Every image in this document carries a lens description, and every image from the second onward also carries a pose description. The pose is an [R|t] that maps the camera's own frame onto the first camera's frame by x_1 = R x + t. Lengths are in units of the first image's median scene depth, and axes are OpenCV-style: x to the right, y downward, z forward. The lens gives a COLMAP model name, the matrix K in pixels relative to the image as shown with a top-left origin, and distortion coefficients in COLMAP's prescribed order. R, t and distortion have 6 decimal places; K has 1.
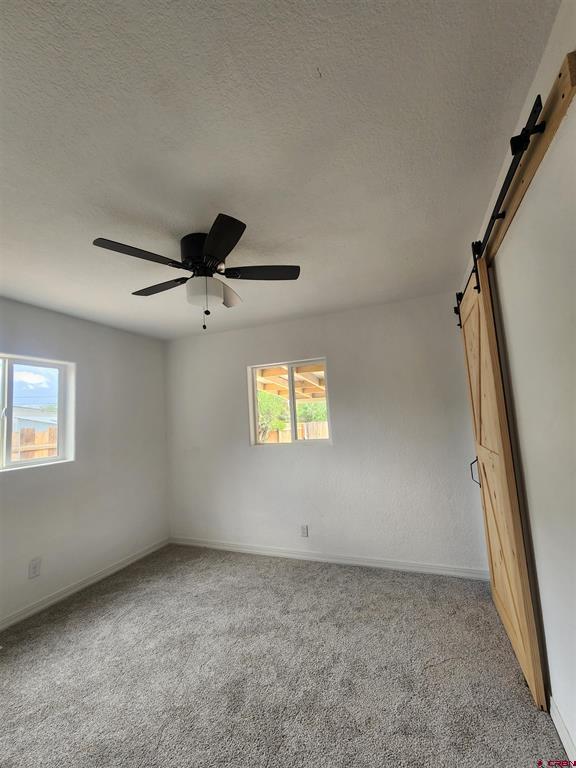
lens RADIAL K [[325.3, 0, 288.0], [0, 325.3, 384.0], [0, 0, 1]] dist [0.003185, 0.000018]
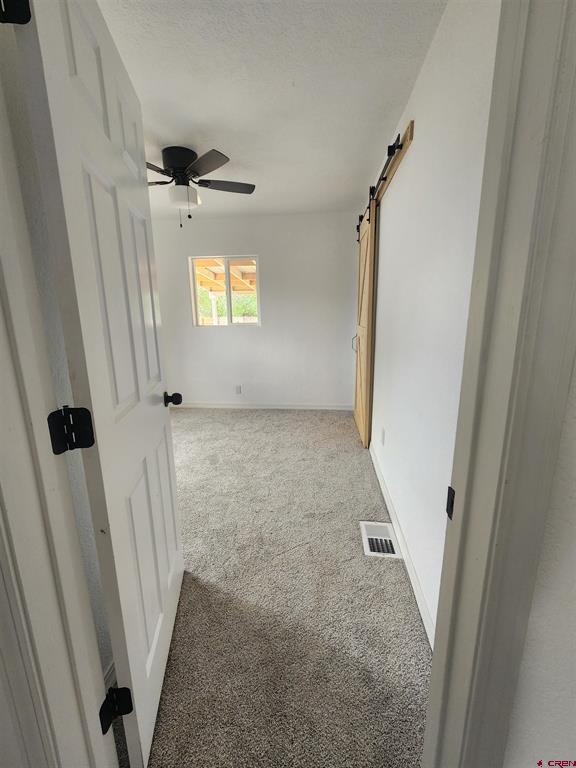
lens RADIAL K [[325.3, 0, 288.0], [0, 325.3, 384.0], [0, 0, 1]] dist [0.003185, 0.000018]
pose [[0.960775, -0.020500, 0.276569, -0.184503], [-0.066196, 0.951486, 0.300487, 0.007022], [-0.269311, -0.307009, 0.912807, -0.435136]]
